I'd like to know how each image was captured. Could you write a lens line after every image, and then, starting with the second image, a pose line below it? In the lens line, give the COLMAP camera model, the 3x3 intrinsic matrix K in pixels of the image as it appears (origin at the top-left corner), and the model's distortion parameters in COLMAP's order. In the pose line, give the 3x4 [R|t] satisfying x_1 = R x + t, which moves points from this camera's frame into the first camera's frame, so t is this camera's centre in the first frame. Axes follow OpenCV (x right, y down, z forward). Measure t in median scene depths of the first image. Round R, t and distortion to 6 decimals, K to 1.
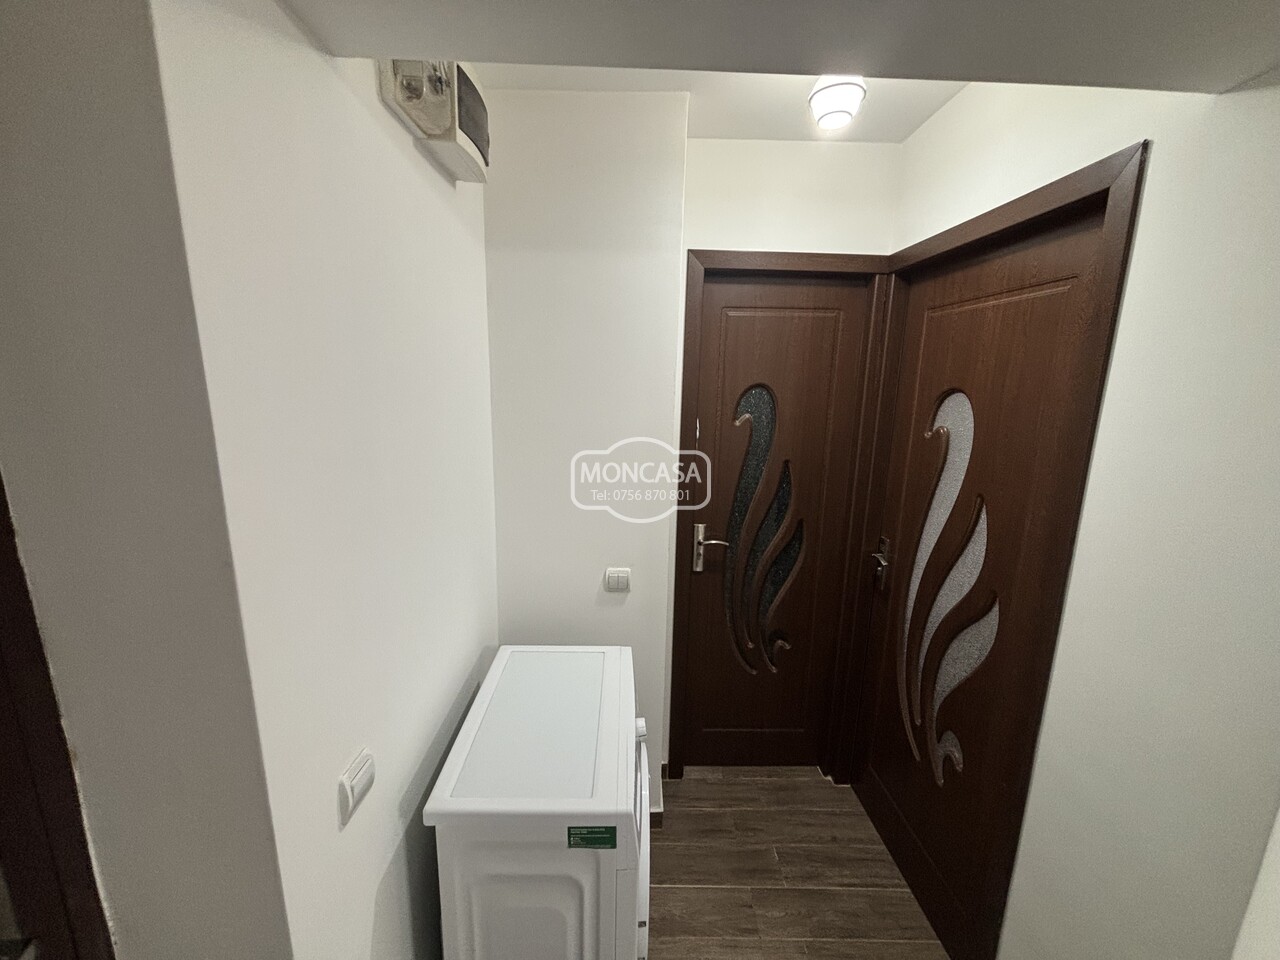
lens RADIAL K [[514.4, 0, 637.5], [0, 514.4, 480.6], [0, 0, 1]] dist [-0.002821, -0.000035]
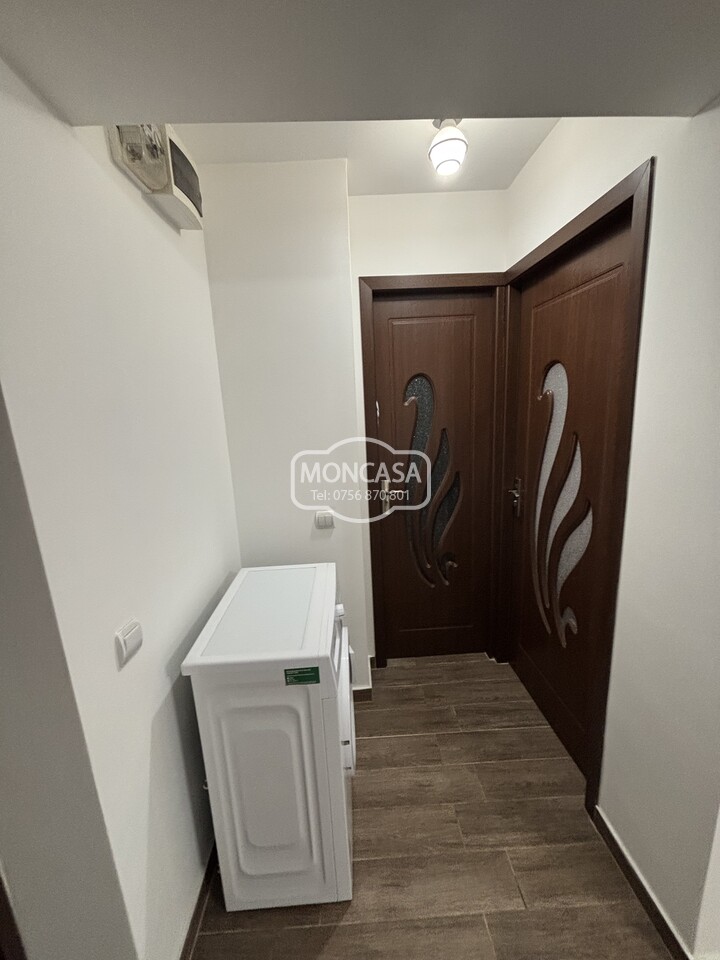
lens RADIAL K [[385.8, 0, 360.3], [0, 385.8, 479.0], [0, 0, 1]] dist [-0.002821, -0.000035]
pose [[0.997466, -0.070541, 0.009250, 0.062661], [0.070505, 0.997503, 0.004147, 0.099844], [-0.009520, -0.003484, 0.999949, -0.039574]]
